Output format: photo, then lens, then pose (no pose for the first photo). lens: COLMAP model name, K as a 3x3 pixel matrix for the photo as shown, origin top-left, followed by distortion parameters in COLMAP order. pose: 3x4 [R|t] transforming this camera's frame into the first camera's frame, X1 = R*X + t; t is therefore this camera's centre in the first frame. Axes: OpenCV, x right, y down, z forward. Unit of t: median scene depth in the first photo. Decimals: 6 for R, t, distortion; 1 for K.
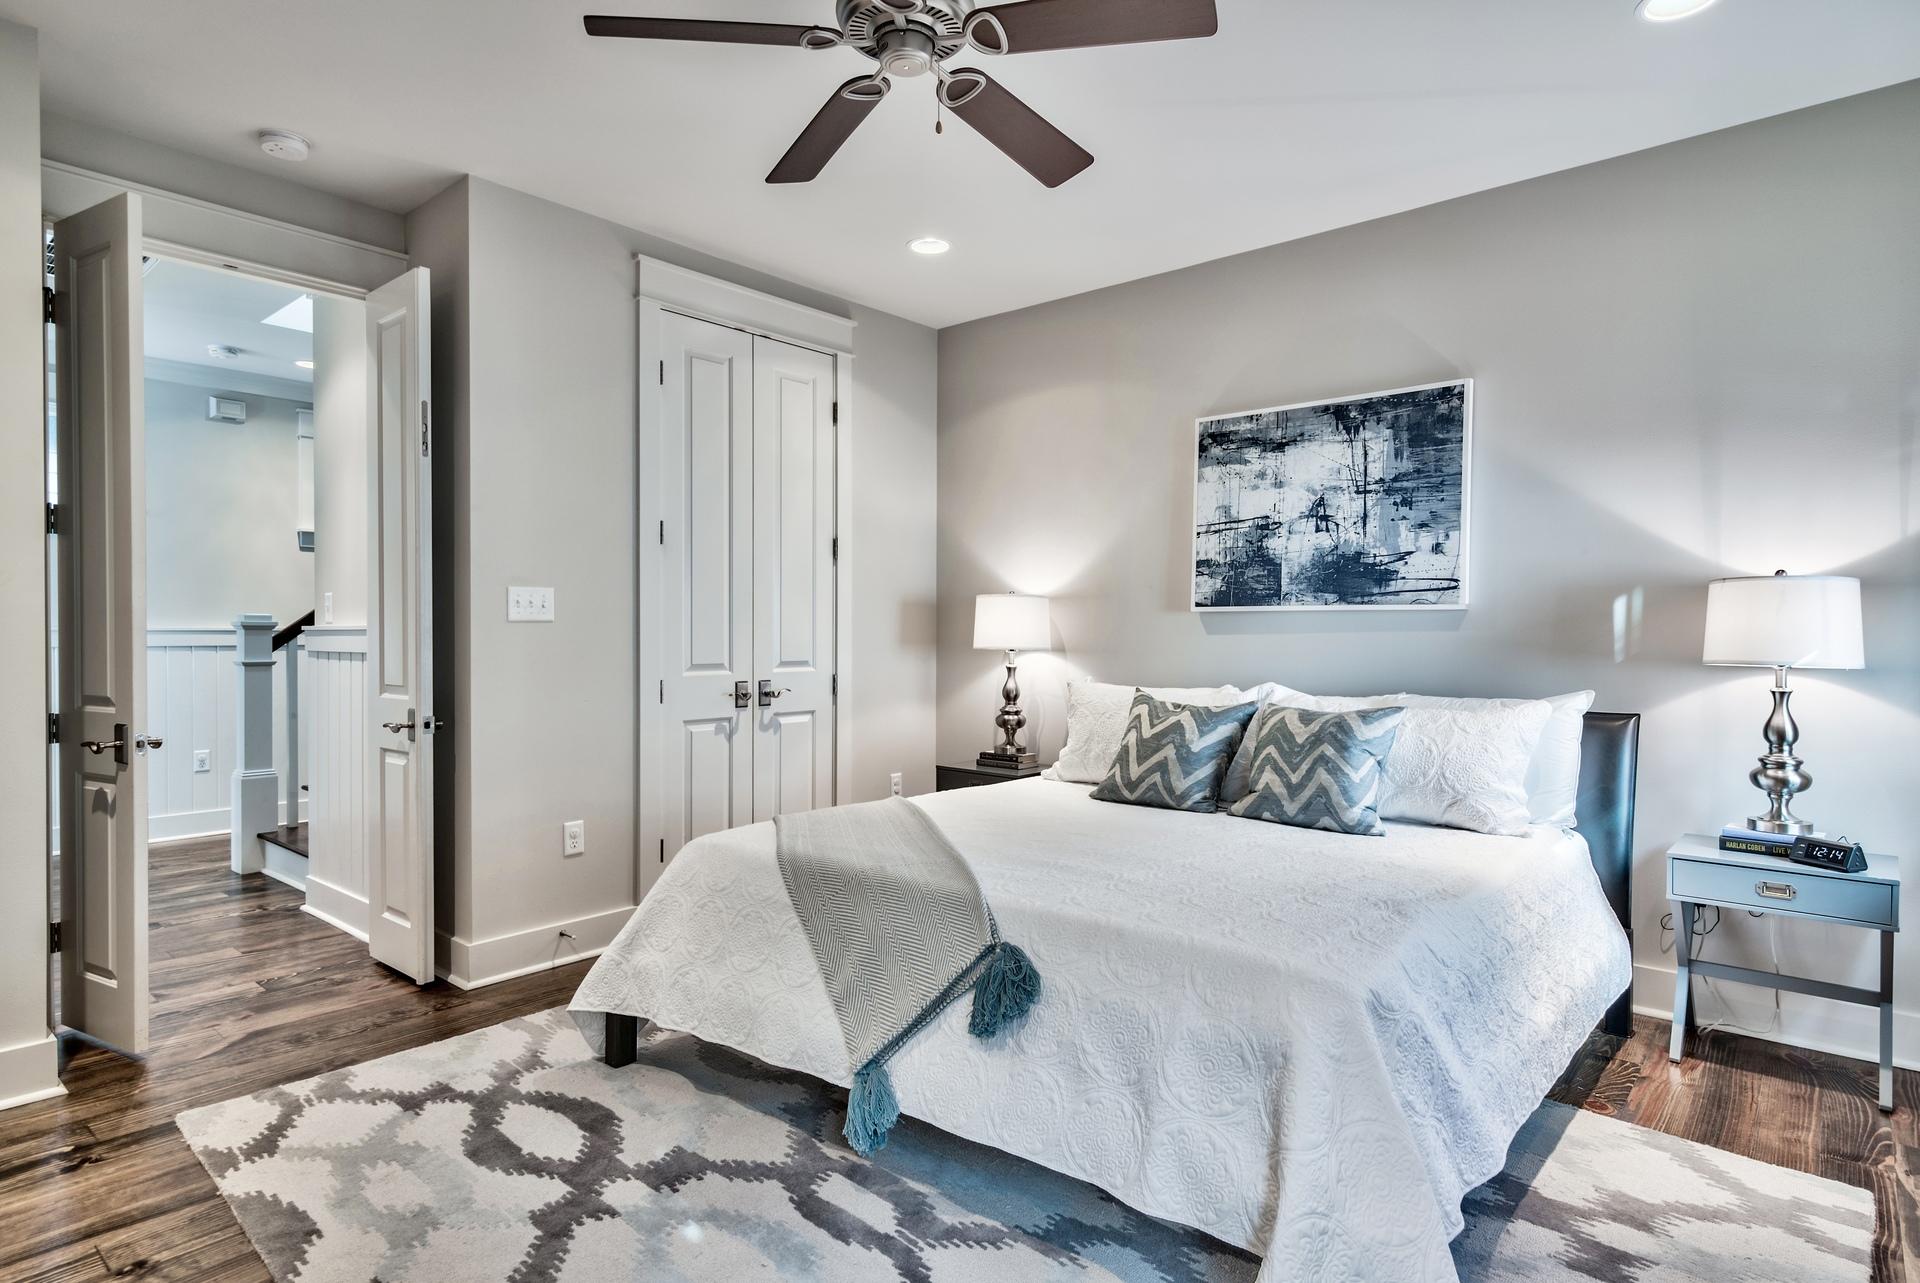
lens RADIAL K [[1047.9, 0, 956.1], [0, 1047.9, 630.9], [0, 0, 1]] dist [0.002397, 0.000176]
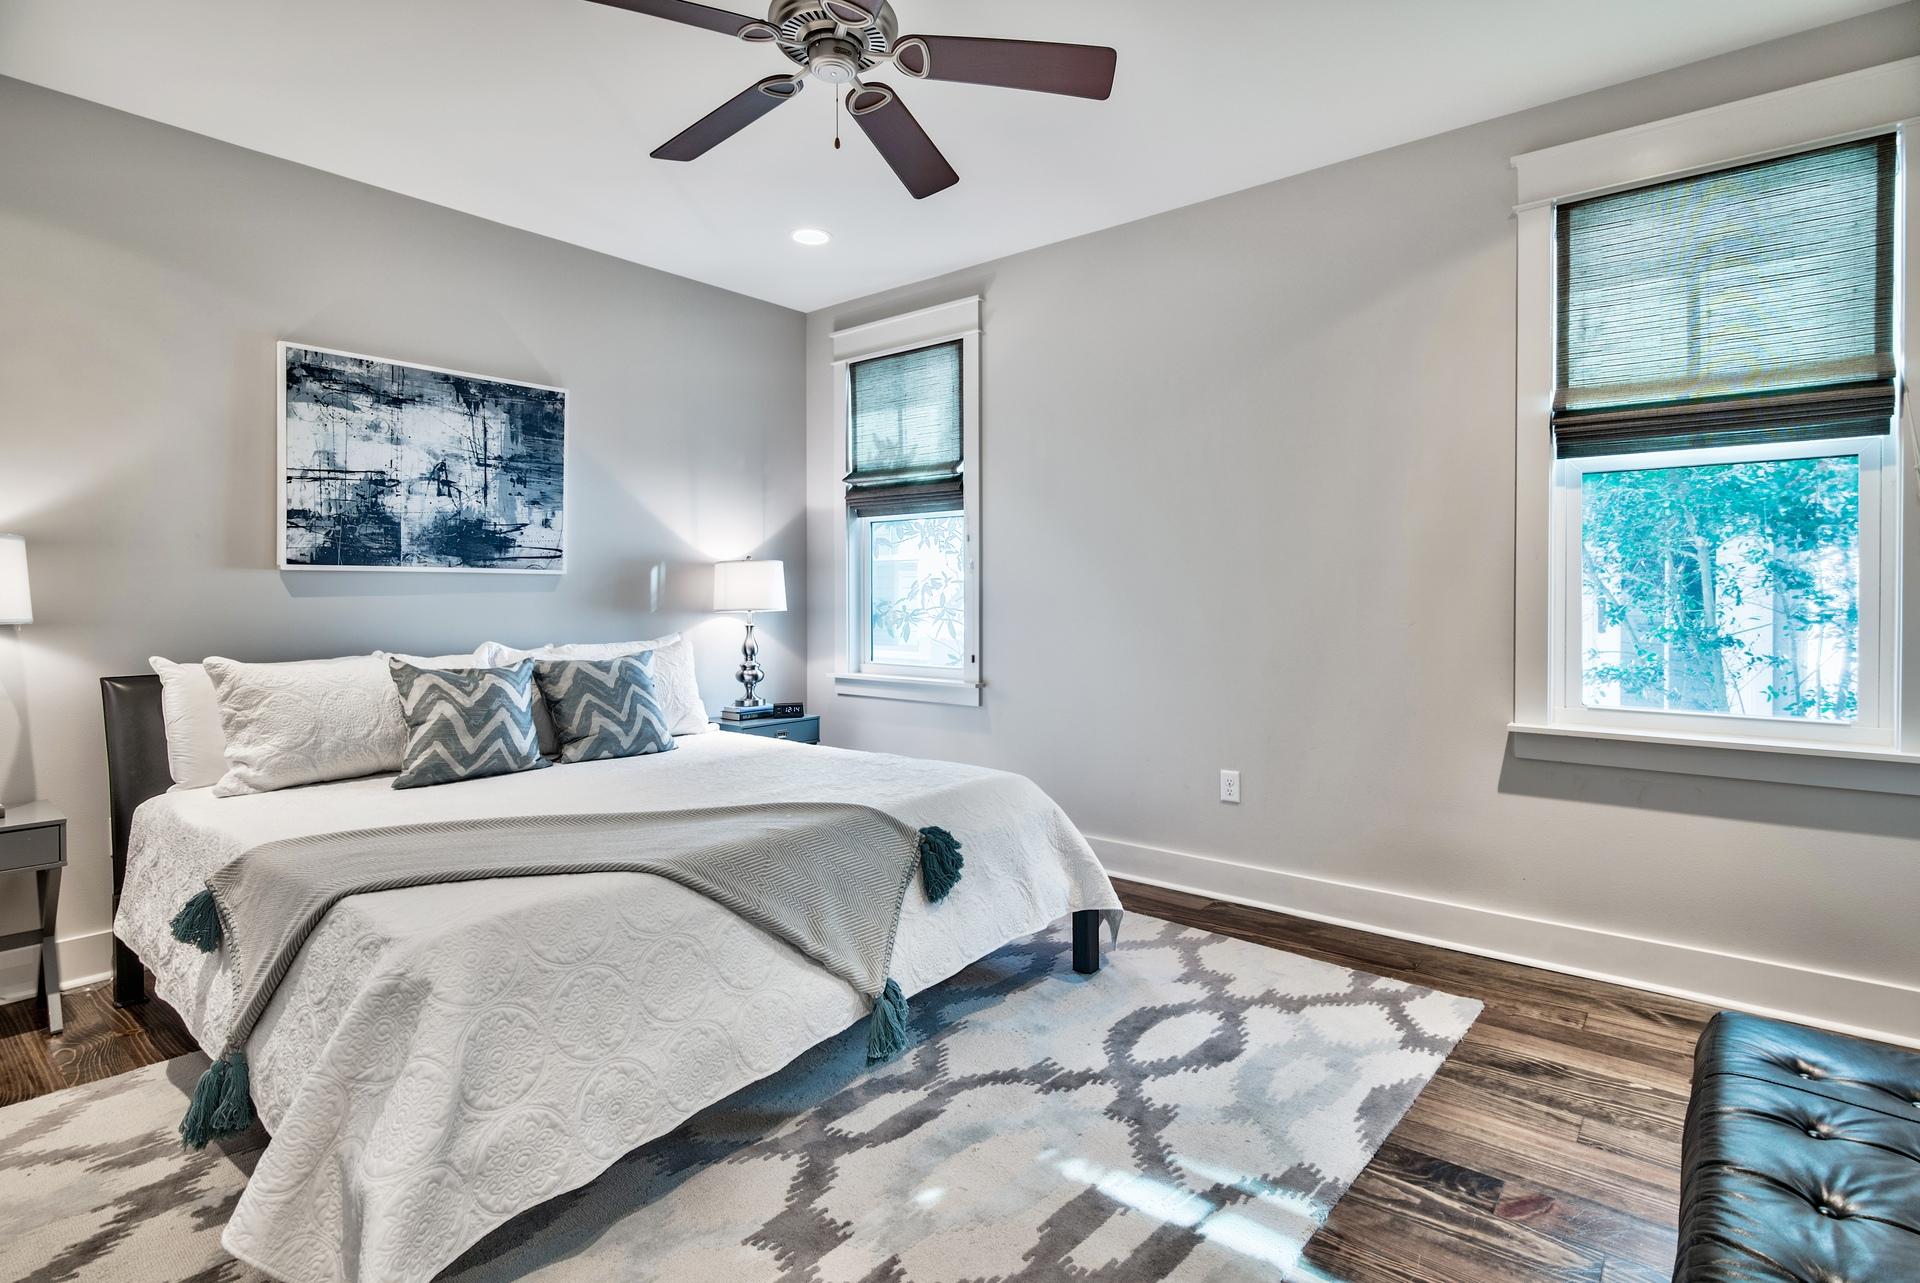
lens RADIAL K [[951.2, 0, 957.3], [0, 951.2, 594.3], [0, 0, 1]] dist [-0.001410, 0.000118]
pose [[-0.036636, -0.005084, 0.999316, -0.619938], [0.002247, 0.999984, 0.005170, -0.001555], [-0.999326, 0.002435, -0.036624, 0.541476]]
